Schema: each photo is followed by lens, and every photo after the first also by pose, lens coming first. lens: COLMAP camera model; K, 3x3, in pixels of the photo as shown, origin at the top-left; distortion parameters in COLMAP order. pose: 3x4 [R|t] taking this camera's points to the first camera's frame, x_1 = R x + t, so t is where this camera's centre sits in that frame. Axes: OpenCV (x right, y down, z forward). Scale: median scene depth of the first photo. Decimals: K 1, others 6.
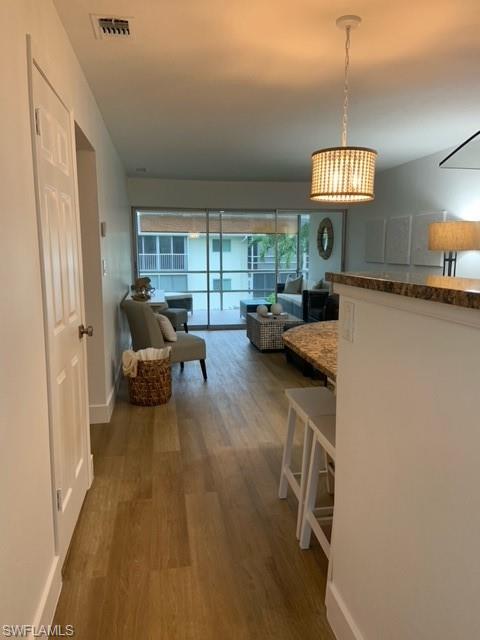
lens RADIAL K [[460.0, 0, 242.1], [0, 460.0, 318.3], [0, 0, 1]] dist [0.066665, 0.001370]
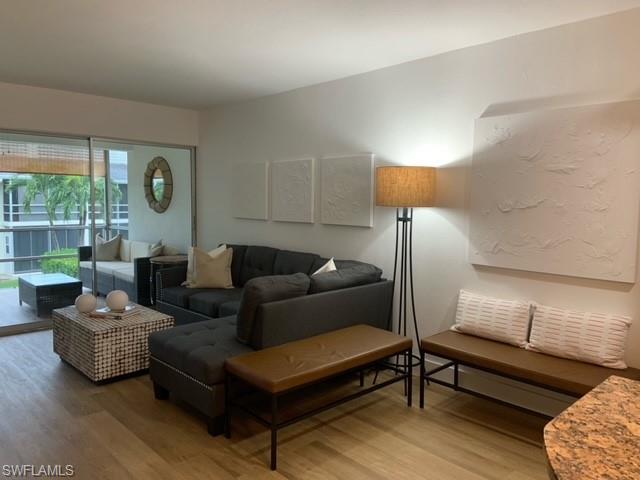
lens RADIAL K [[479.7, 0, 329.5], [0, 479.7, 237.9], [0, 0, 1]] dist [0.114547, -0.132172]
pose [[0.824351, -0.031596, 0.565196, -0.029392], [0.069678, 0.996512, -0.045920, -0.030067], [-0.561774, 0.077235, 0.823678, 0.193328]]
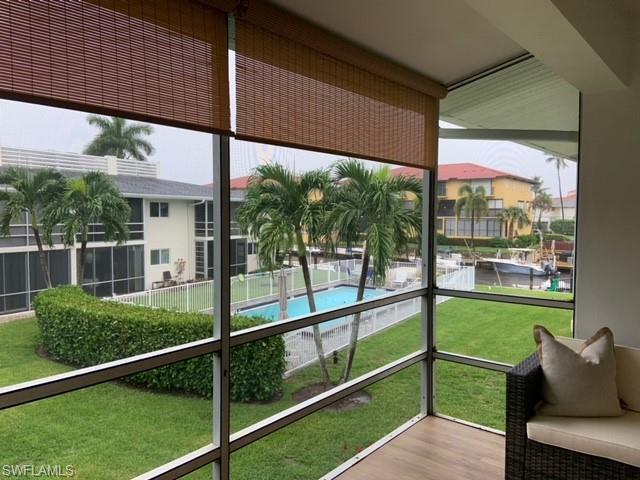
lens RADIAL K [[479.7, 0, 320.2], [0, 479.7, 236.1], [0, 0, 1]] dist [0.114547, -0.132172]
pose [[0.766208, -0.023201, 0.642174, -0.266207], [0.089021, 0.993544, -0.070319, -0.241177], [-0.636397, 0.111046, 0.763327, 1.583033]]
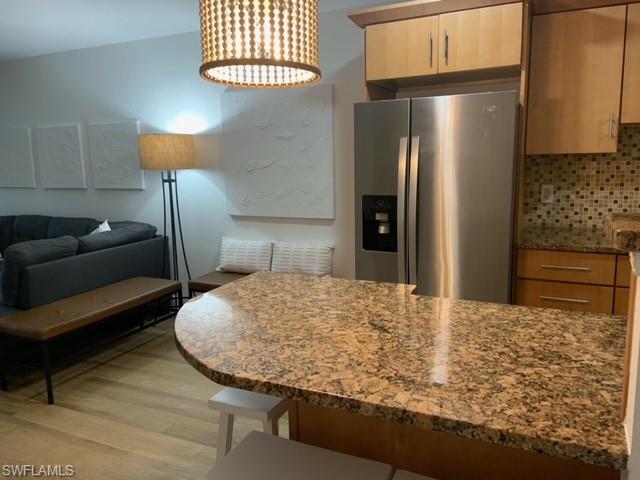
lens RADIAL K [[479.7, 0, 319.2], [0, 479.7, 229.7], [0, 0, 1]] dist [0.114547, -0.132172]
pose [[0.567510, -0.133669, 0.812444, -0.044955], [0.146890, 0.987341, 0.059839, -0.022498], [-0.810158, 0.085380, 0.579961, 0.128277]]
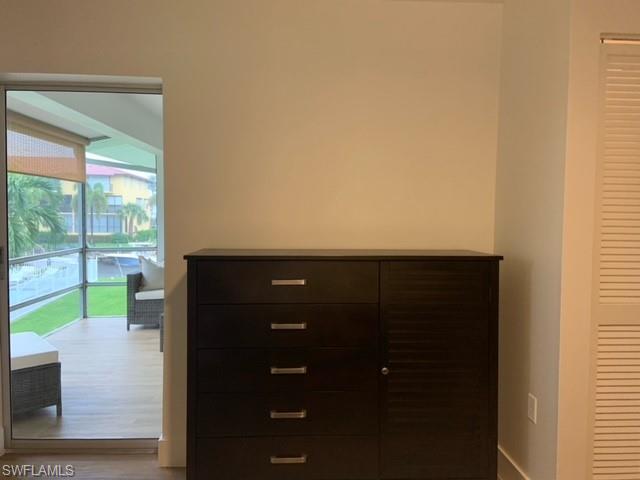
lens RADIAL K [[479.7, 0, 317.5], [0, 479.7, 243.0], [0, 0, 1]] dist [0.114547, -0.132172]
pose [[0.133107, -0.056013, 0.989518, -0.854245], [0.137705, 0.989763, 0.037504, -0.178928], [-0.981489, 0.131269, 0.139458, 1.257847]]
